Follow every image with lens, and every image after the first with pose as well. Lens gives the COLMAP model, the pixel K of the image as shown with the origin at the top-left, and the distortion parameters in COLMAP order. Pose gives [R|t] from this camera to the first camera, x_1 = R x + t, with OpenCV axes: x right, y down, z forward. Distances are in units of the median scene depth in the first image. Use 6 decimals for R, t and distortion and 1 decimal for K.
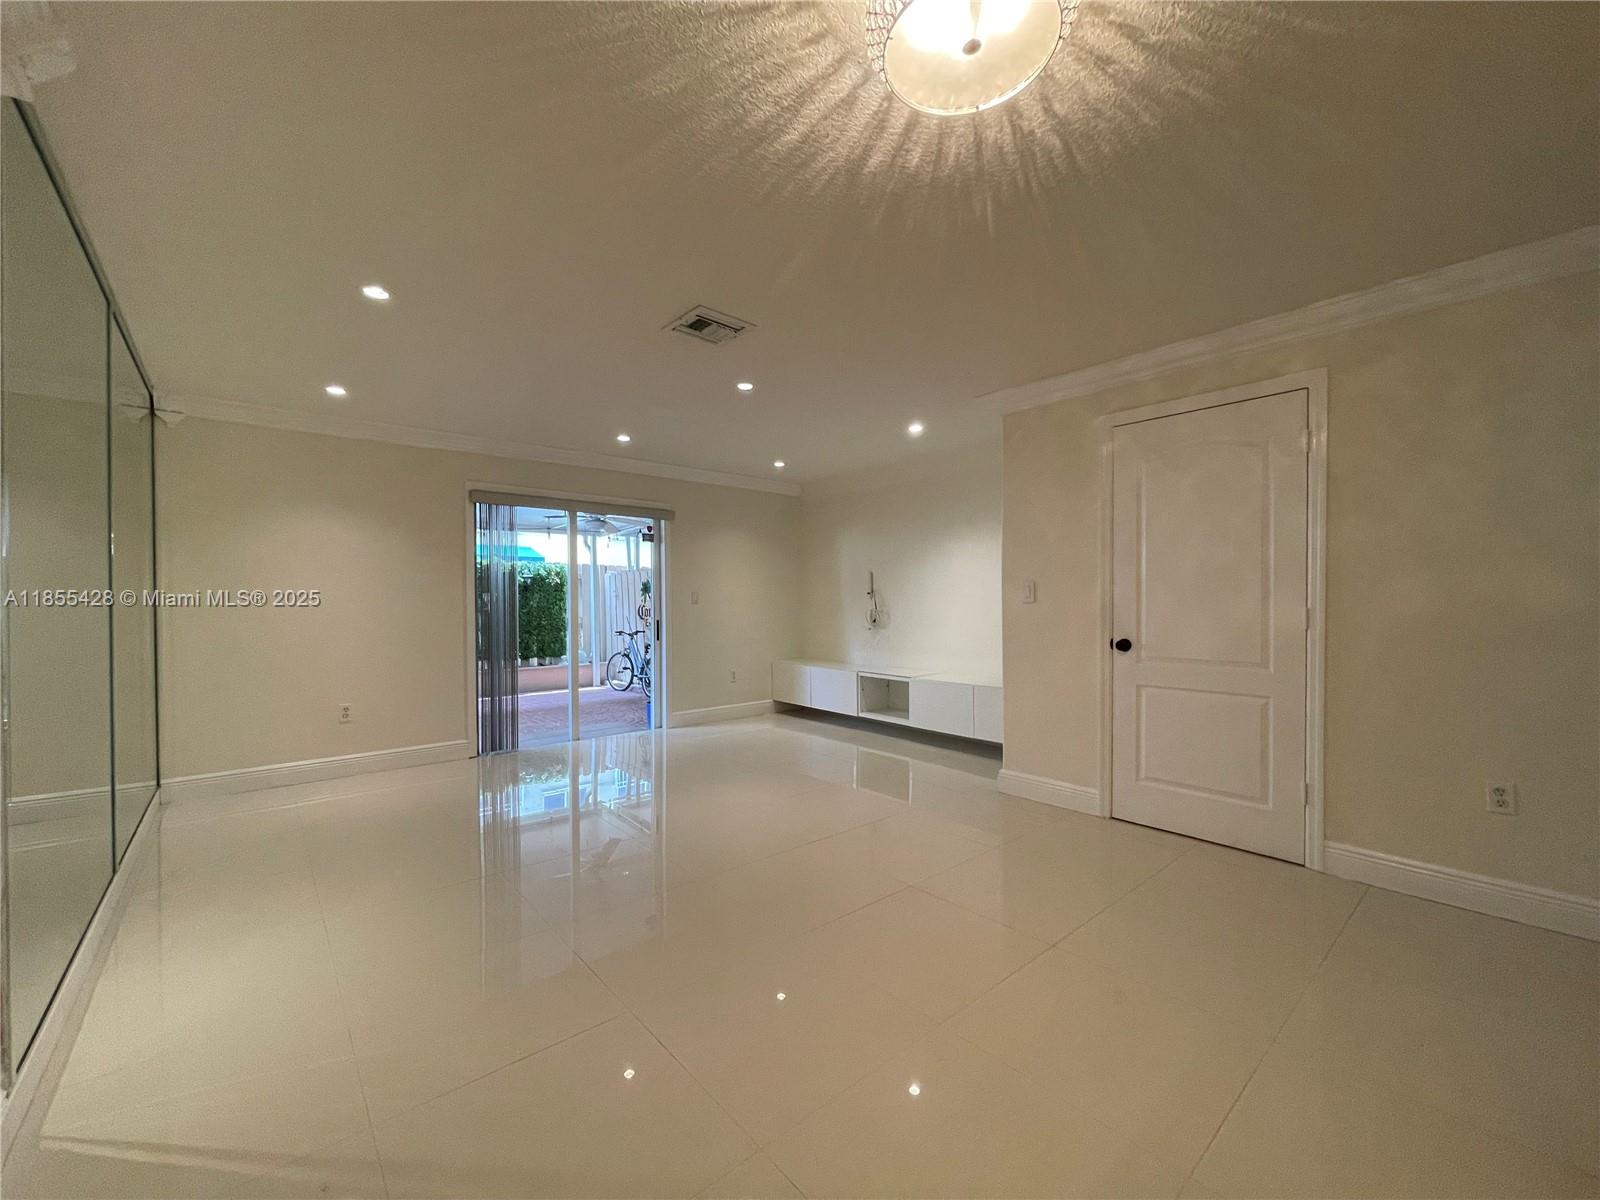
lens RADIAL K [[641.2, 0, 803.7], [0, 641.2, 607.9], [0, 0, 1]] dist [-0.001199, 0.000121]
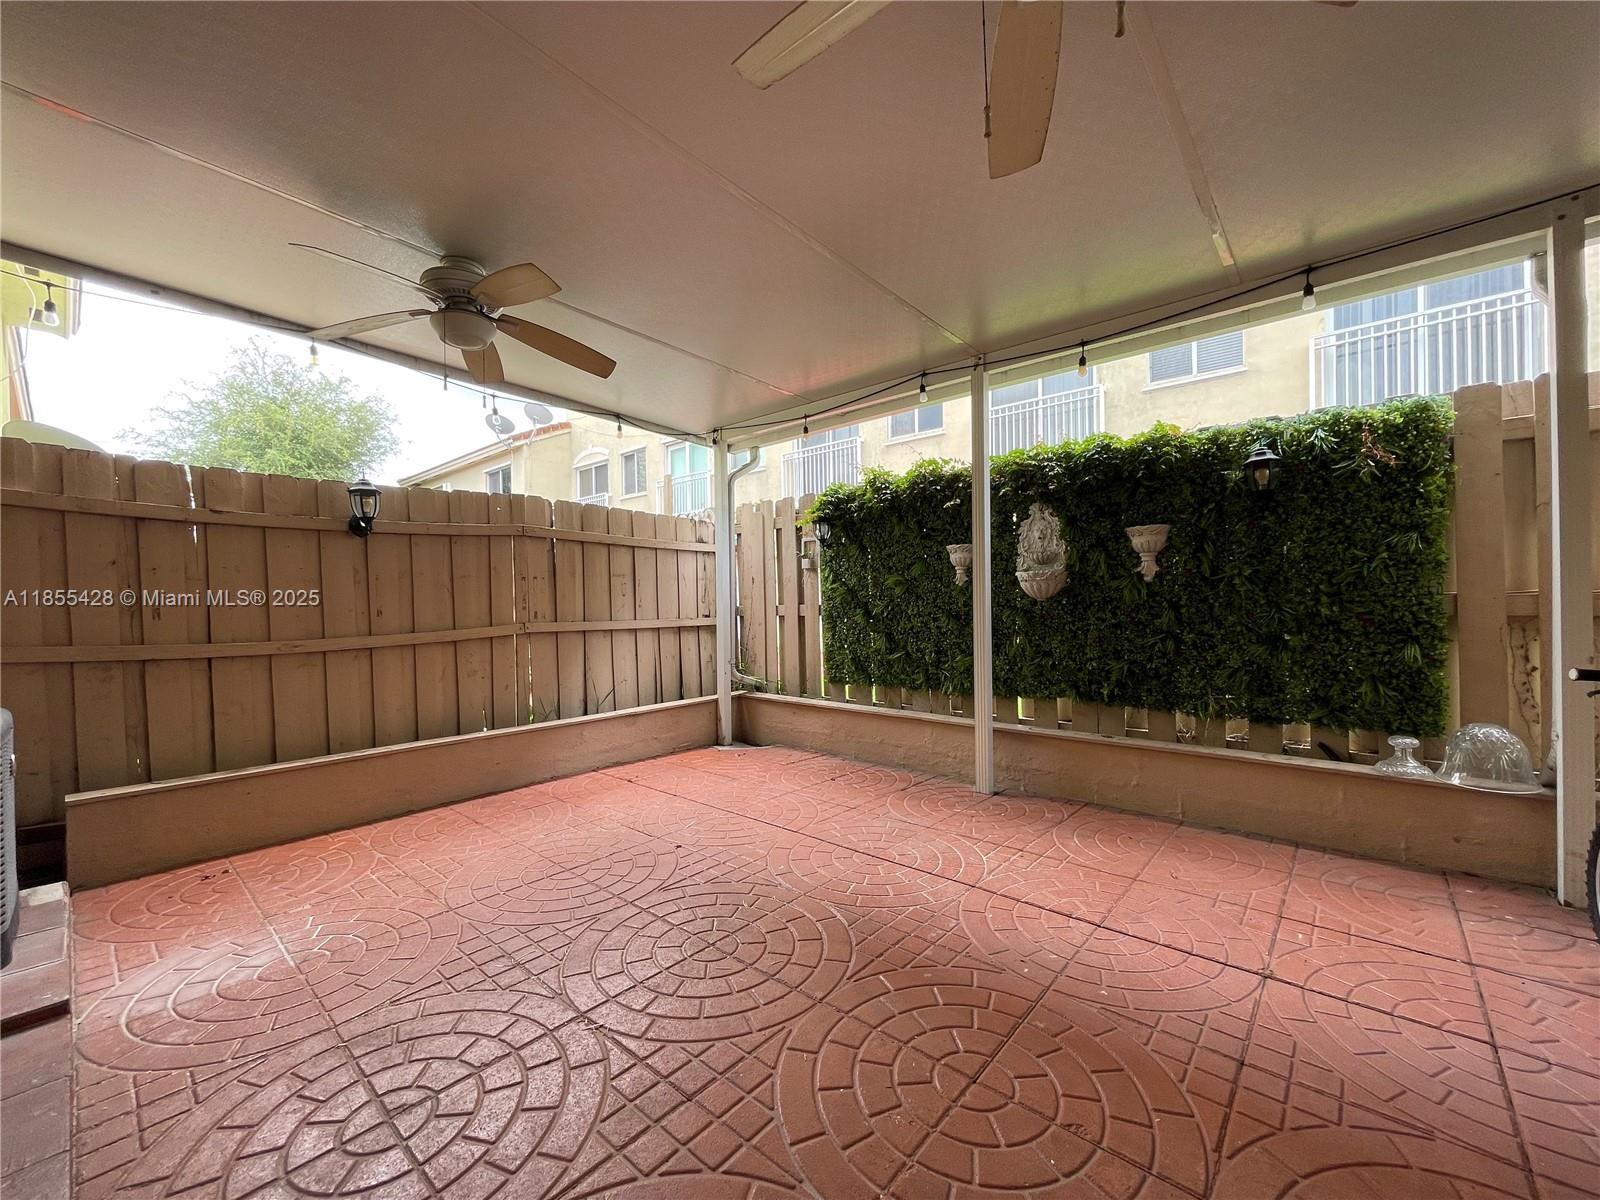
lens RADIAL K [[642.8, 0, 758.6], [0, 642.8, 611.9], [0, 0, 1]] dist [0.000142, 0.000069]
pose [[0.110224, 0.031876, -0.993396, -0.400566], [0.018125, 0.999255, 0.034075, 0.023298], [0.993742, -0.021761, 0.109564, 2.001616]]
